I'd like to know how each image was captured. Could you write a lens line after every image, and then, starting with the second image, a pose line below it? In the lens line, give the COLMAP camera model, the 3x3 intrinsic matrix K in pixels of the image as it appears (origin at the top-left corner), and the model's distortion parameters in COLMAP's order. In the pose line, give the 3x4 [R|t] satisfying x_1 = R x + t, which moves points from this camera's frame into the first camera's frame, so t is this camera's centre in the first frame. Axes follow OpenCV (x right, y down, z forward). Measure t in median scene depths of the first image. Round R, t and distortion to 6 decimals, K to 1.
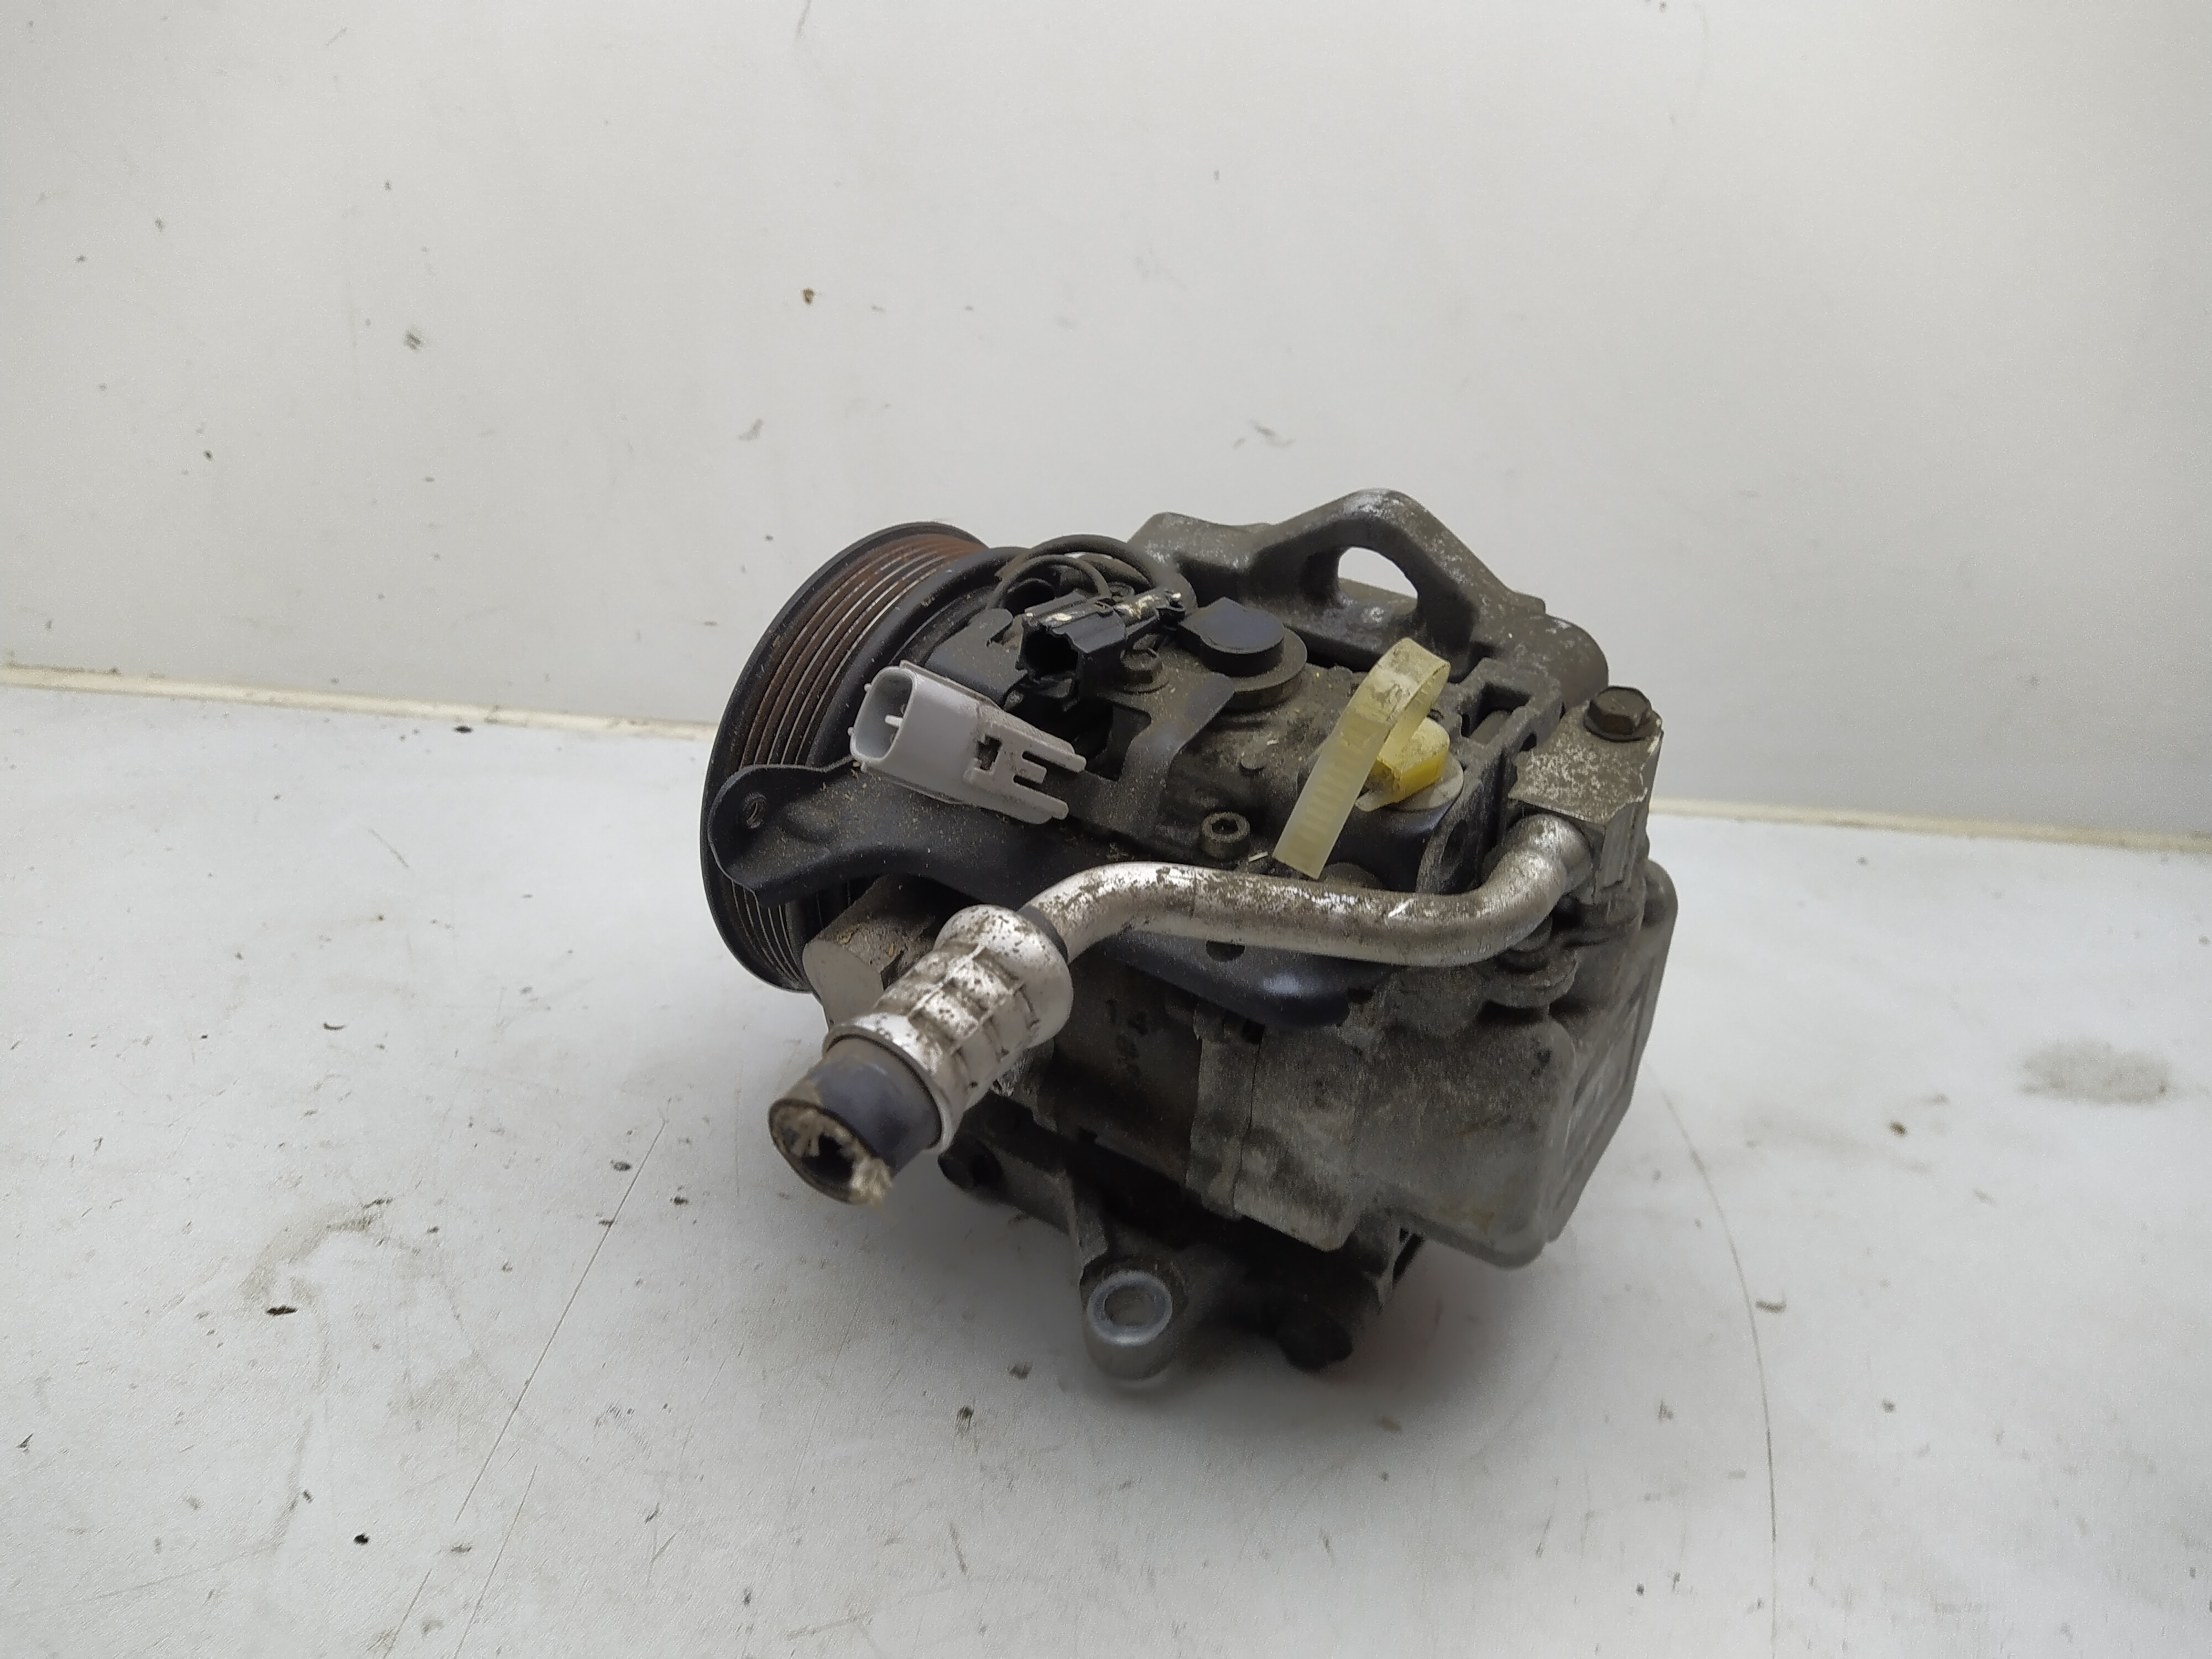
lens RADIAL K [[1685.7, 0, 1106.0], [0, 1685.7, 829.5], [0, 0, 1]] dist [0.148887, -0.234515]
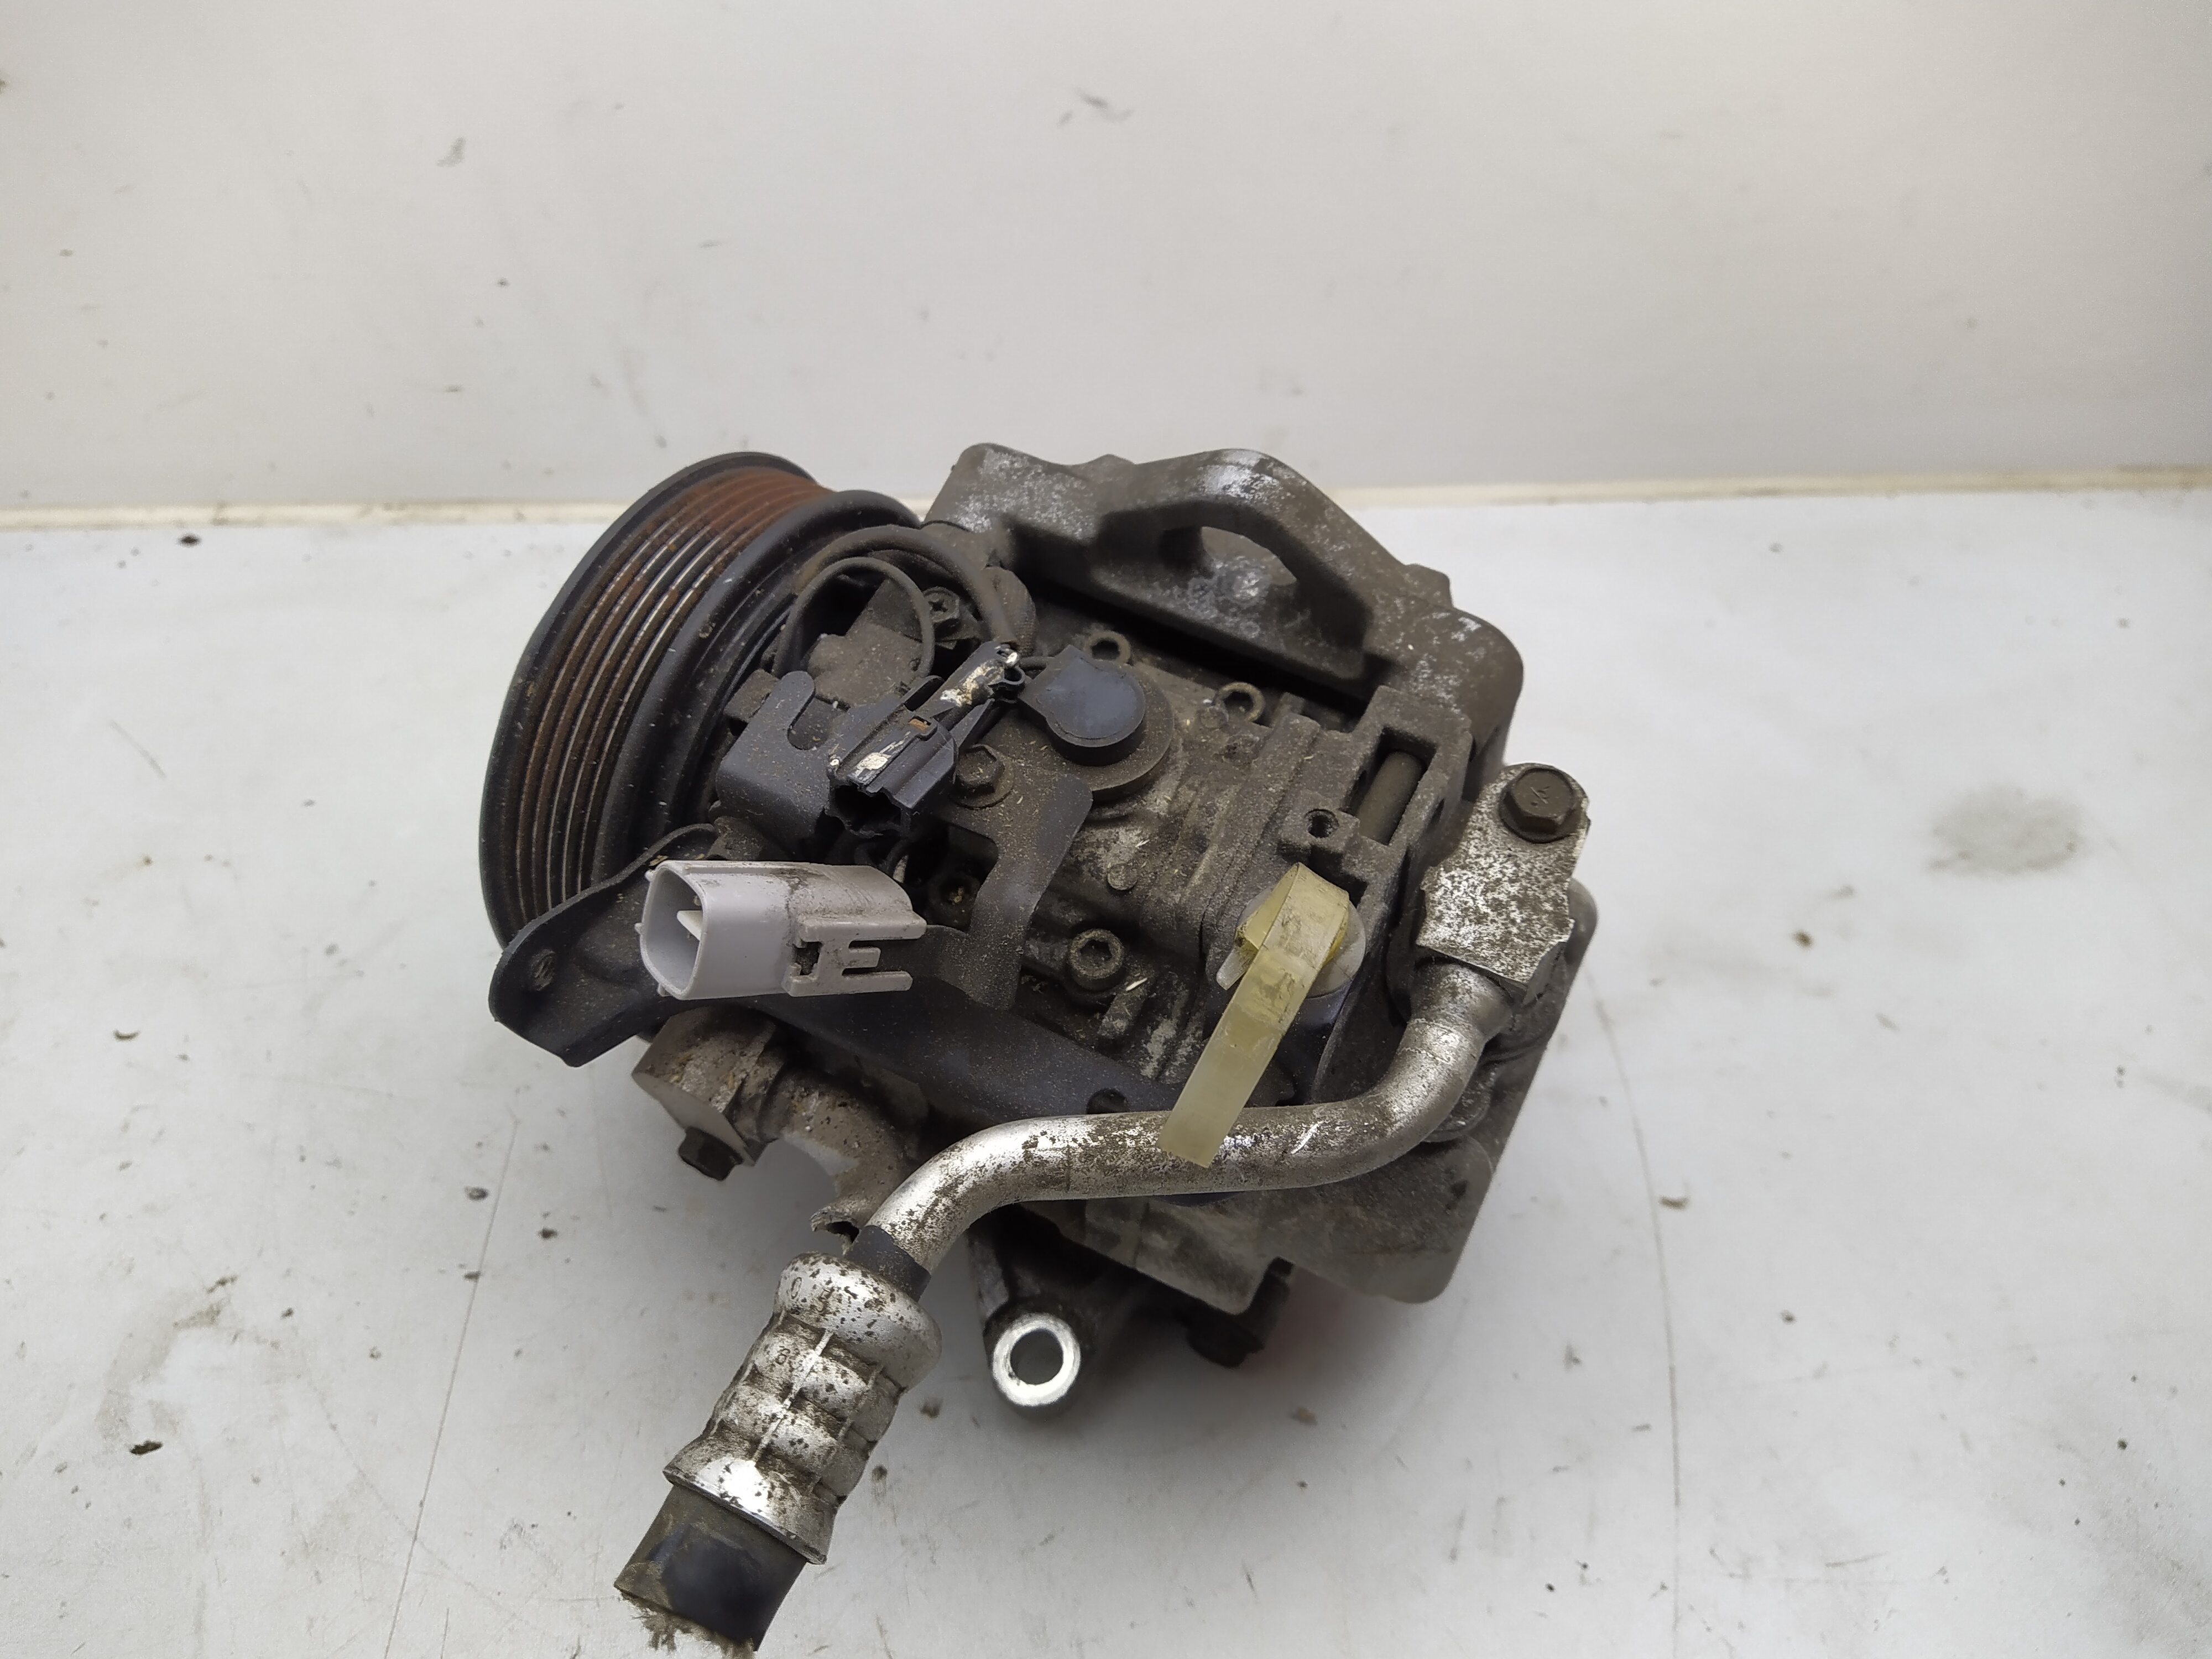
lens RADIAL K [[1727.1, 0, 1102.0], [0, 1727.1, 874.2], [0, 0, 1]] dist [0.084771, -0.139680]
pose [[0.993477, -0.103863, 0.047076, 0.035909], [0.080996, 0.933307, 0.349825, -0.341553], [-0.080270, -0.343730, 0.935631, 0.181790]]
